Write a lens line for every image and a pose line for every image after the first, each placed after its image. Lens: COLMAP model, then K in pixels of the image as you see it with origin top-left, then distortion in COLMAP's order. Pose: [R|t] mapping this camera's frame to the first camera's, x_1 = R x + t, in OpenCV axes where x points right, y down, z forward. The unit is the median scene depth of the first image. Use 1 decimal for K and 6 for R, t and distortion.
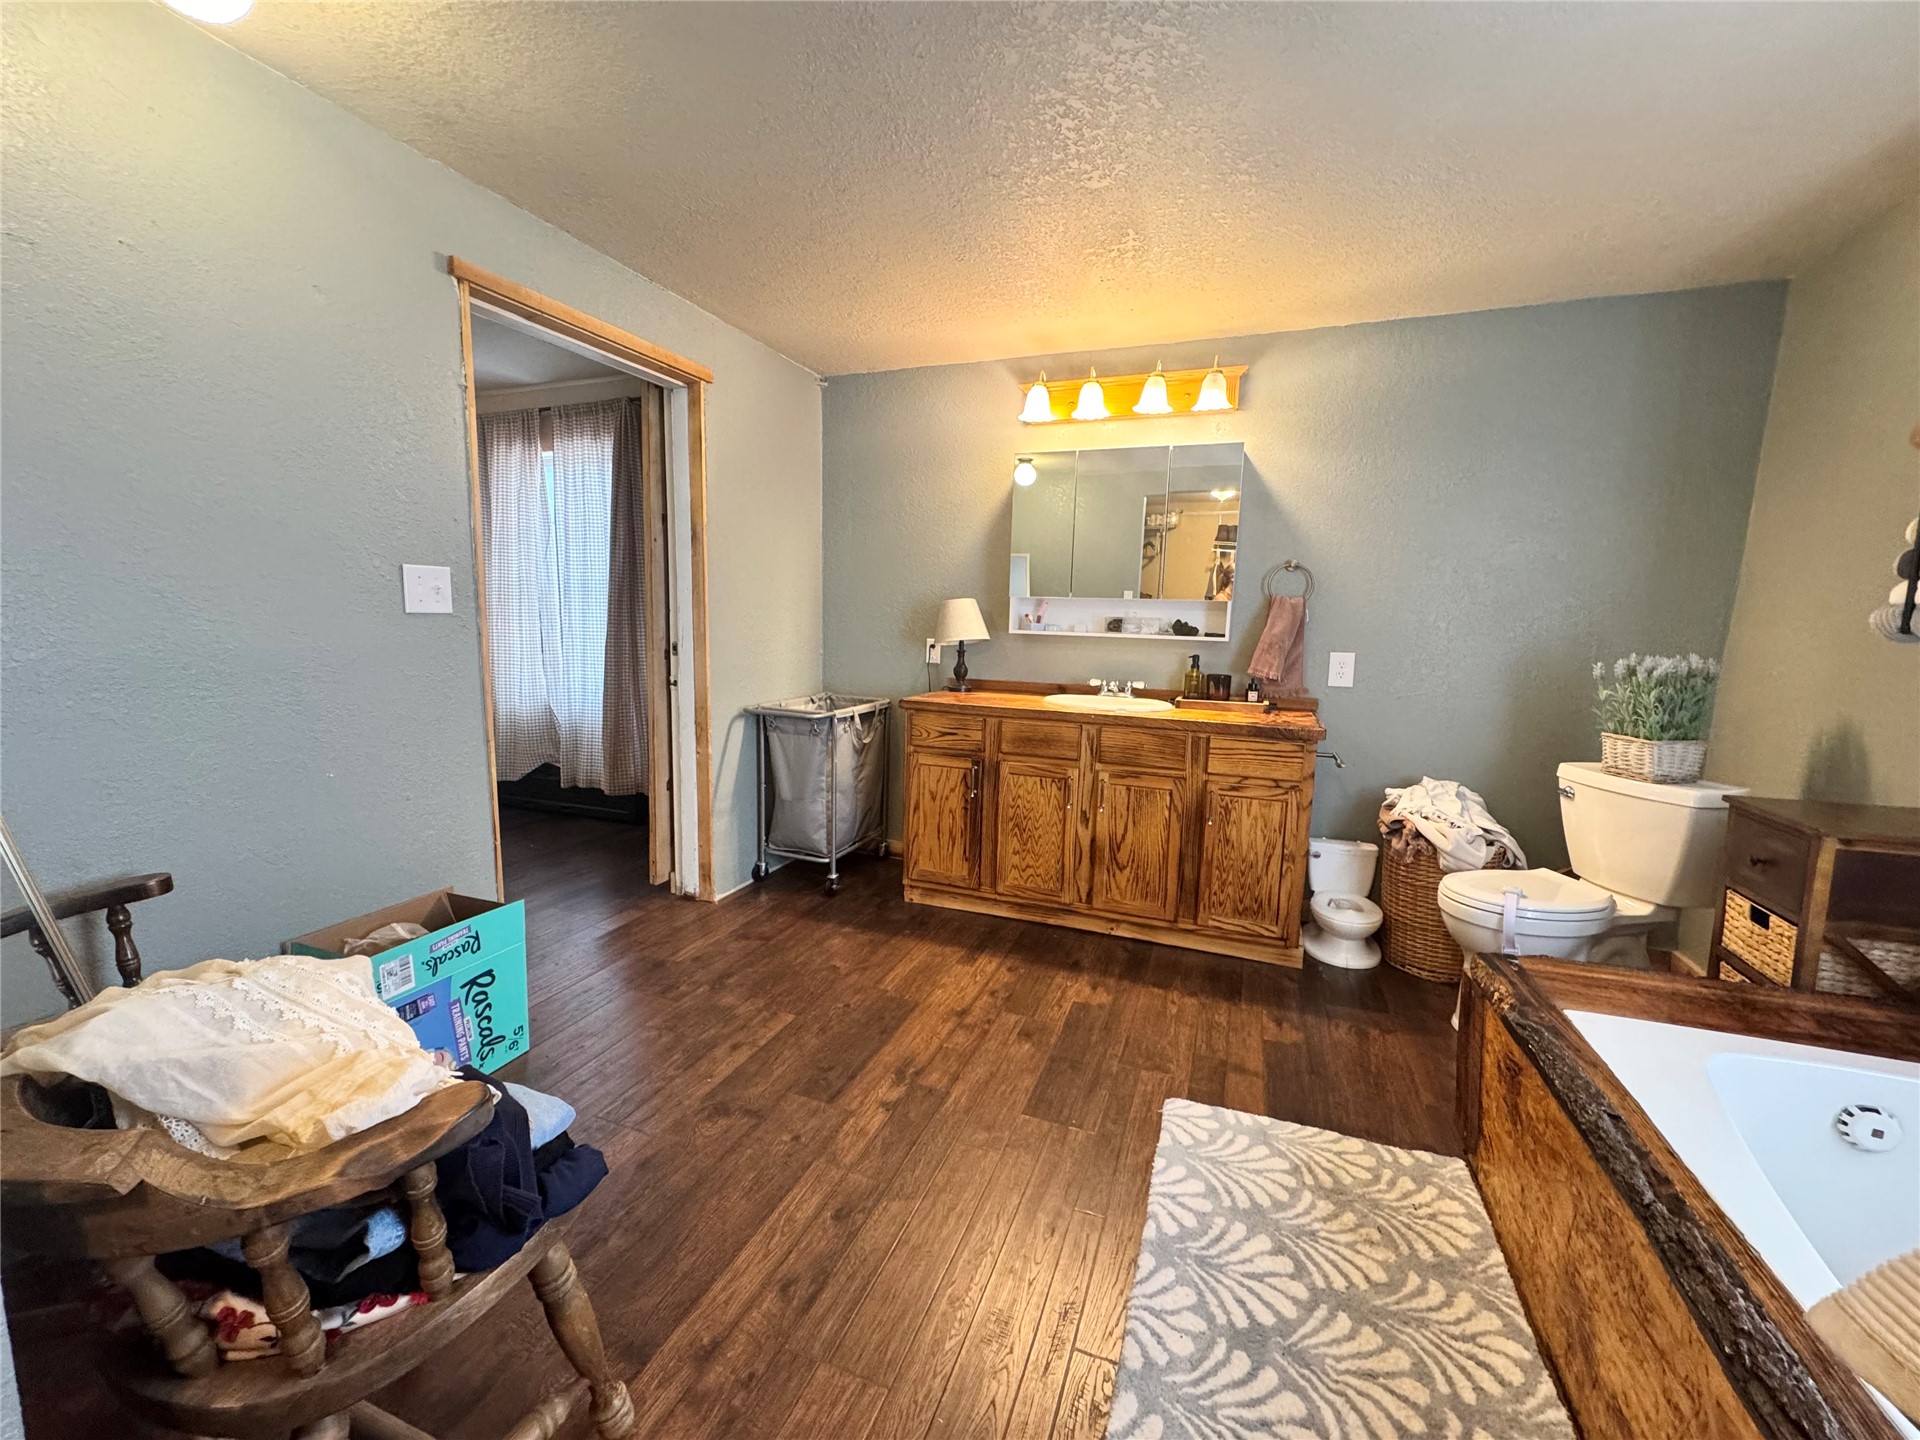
lens RADIAL K [[762.7, 0, 957.0], [0, 762.7, 720.6], [0, 0, 1]] dist [-0.001363, 0.000301]
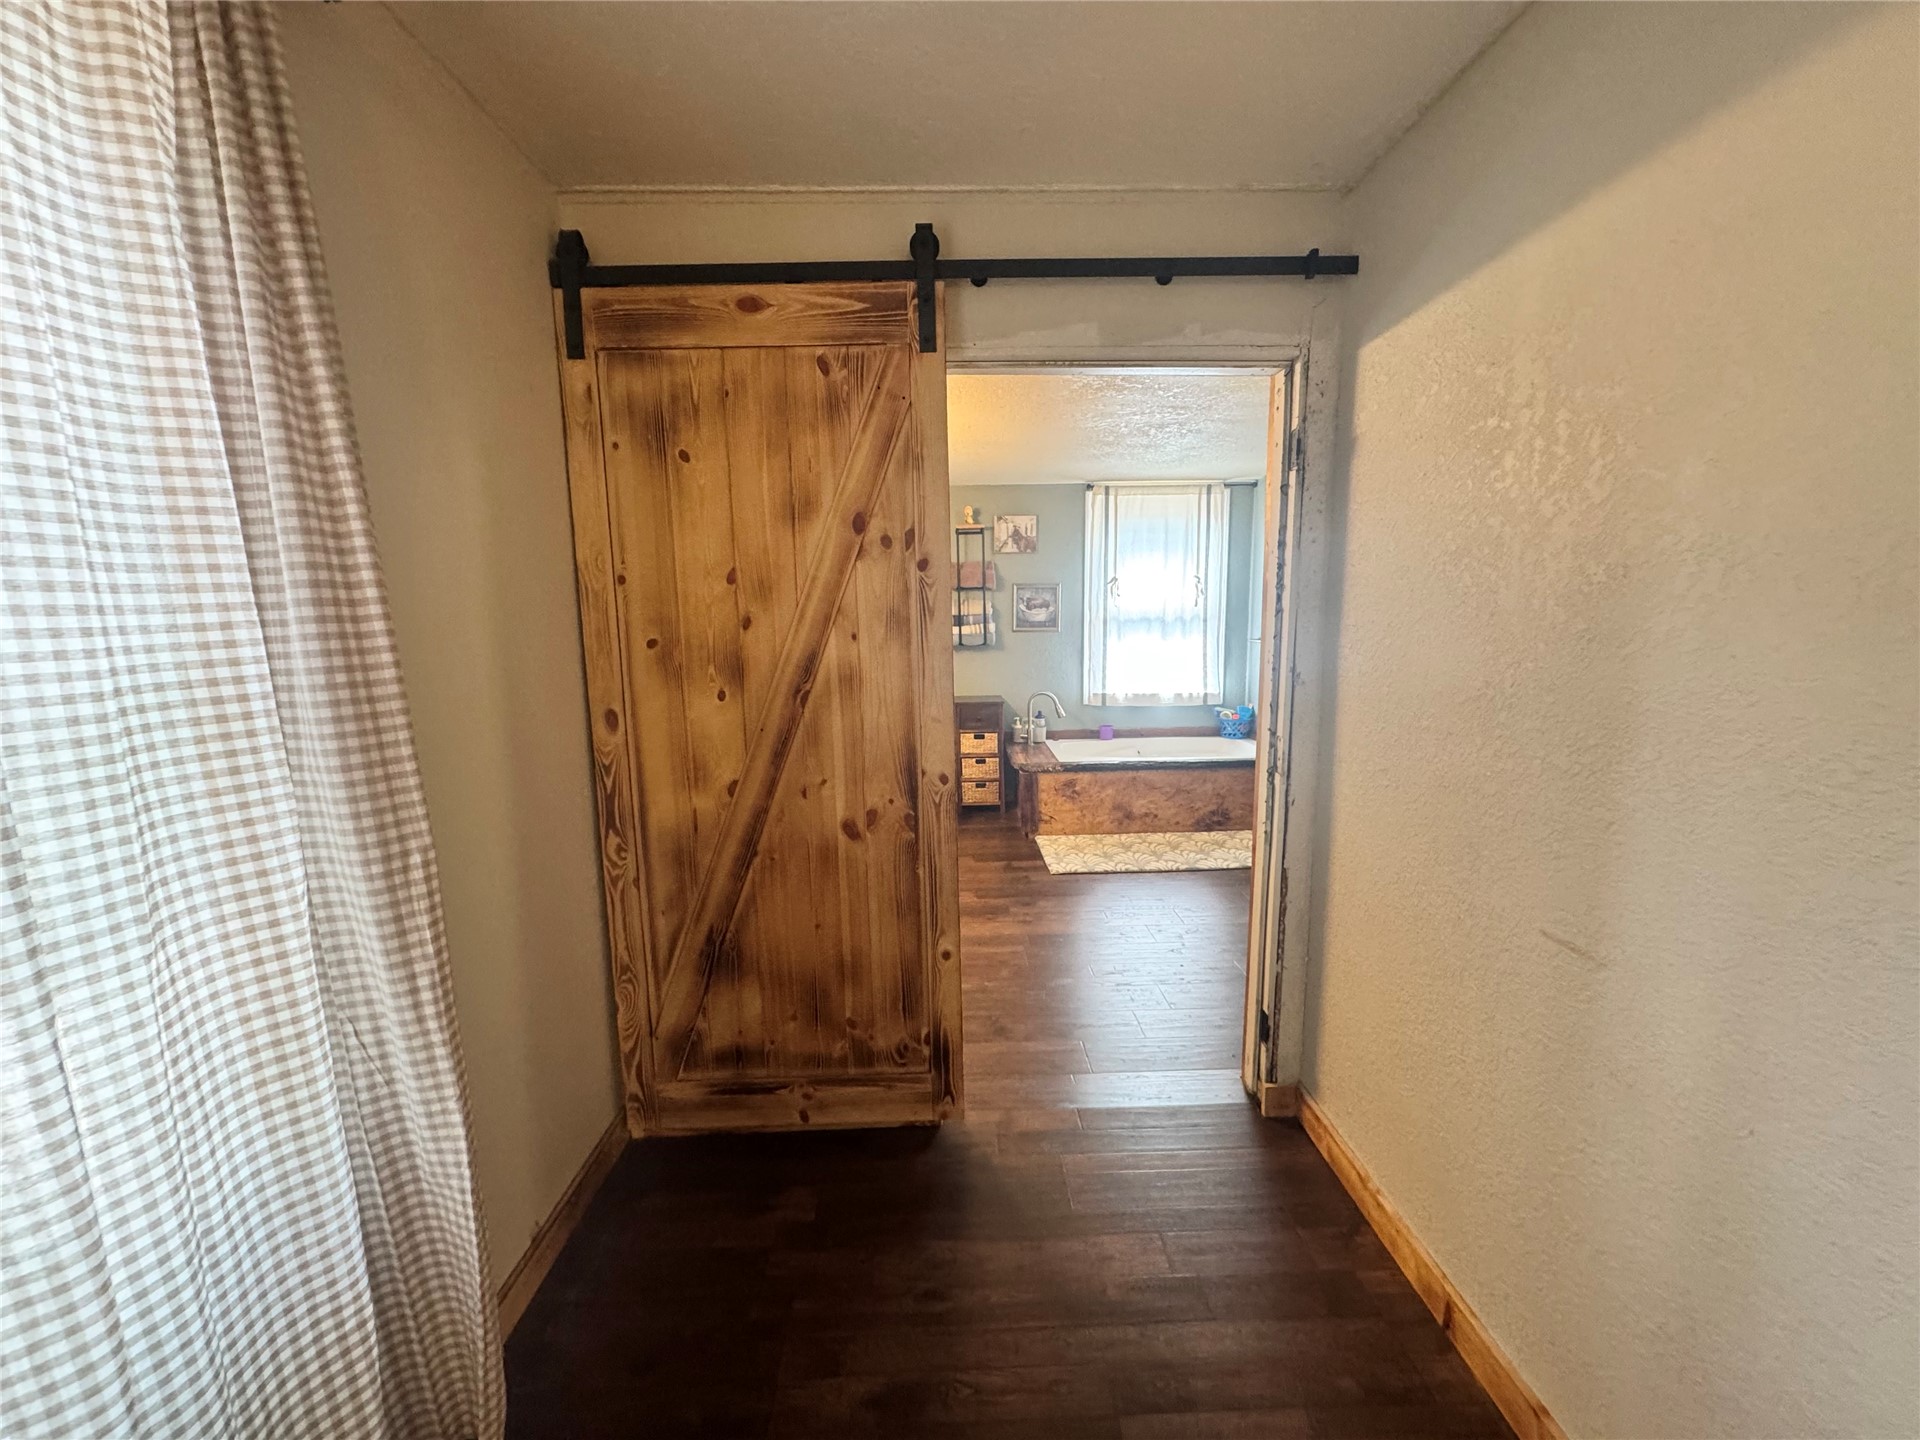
lens RADIAL K [[762.7, 0, 957.0], [0, 762.7, 720.6], [0, 0, 1]] dist [-0.001363, 0.000301]
pose [[-0.373606, -0.146052, 0.916017, -1.282955], [0.126853, 0.970203, 0.206430, -0.336022], [-0.918873, 0.193323, -0.343947, 1.581780]]
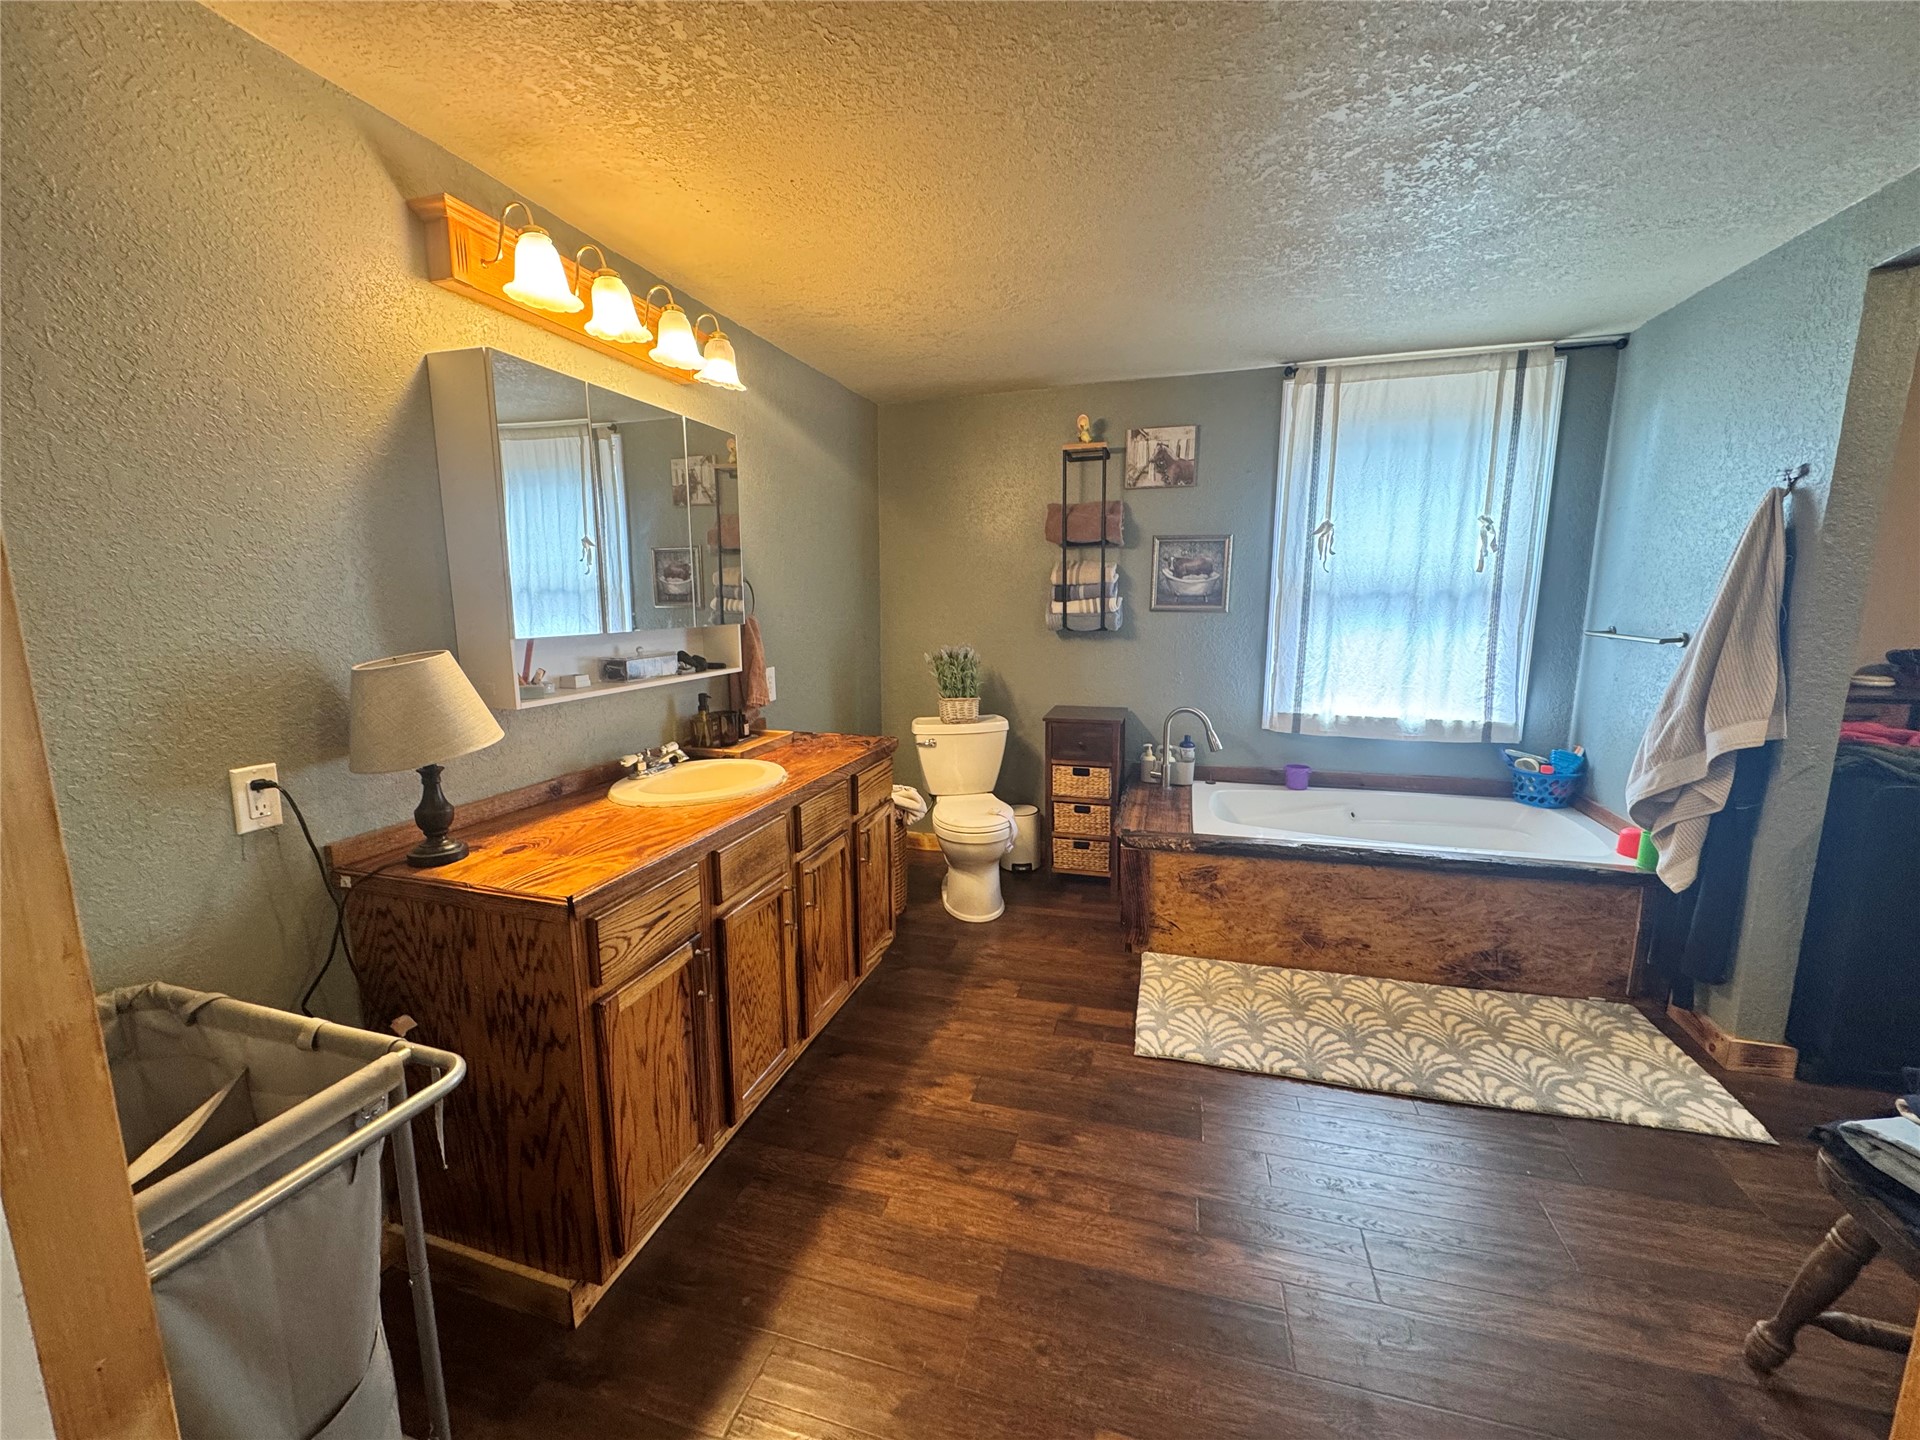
lens RADIAL K [[762.7, 0, 957.0], [0, 762.7, 720.6], [0, 0, 1]] dist [-0.001363, 0.000301]
pose [[-0.079778, -0.192062, 0.978135, -0.642859], [0.137819, 0.969713, 0.201649, -0.241089], [-0.987239, 0.150893, -0.050892, 1.044364]]
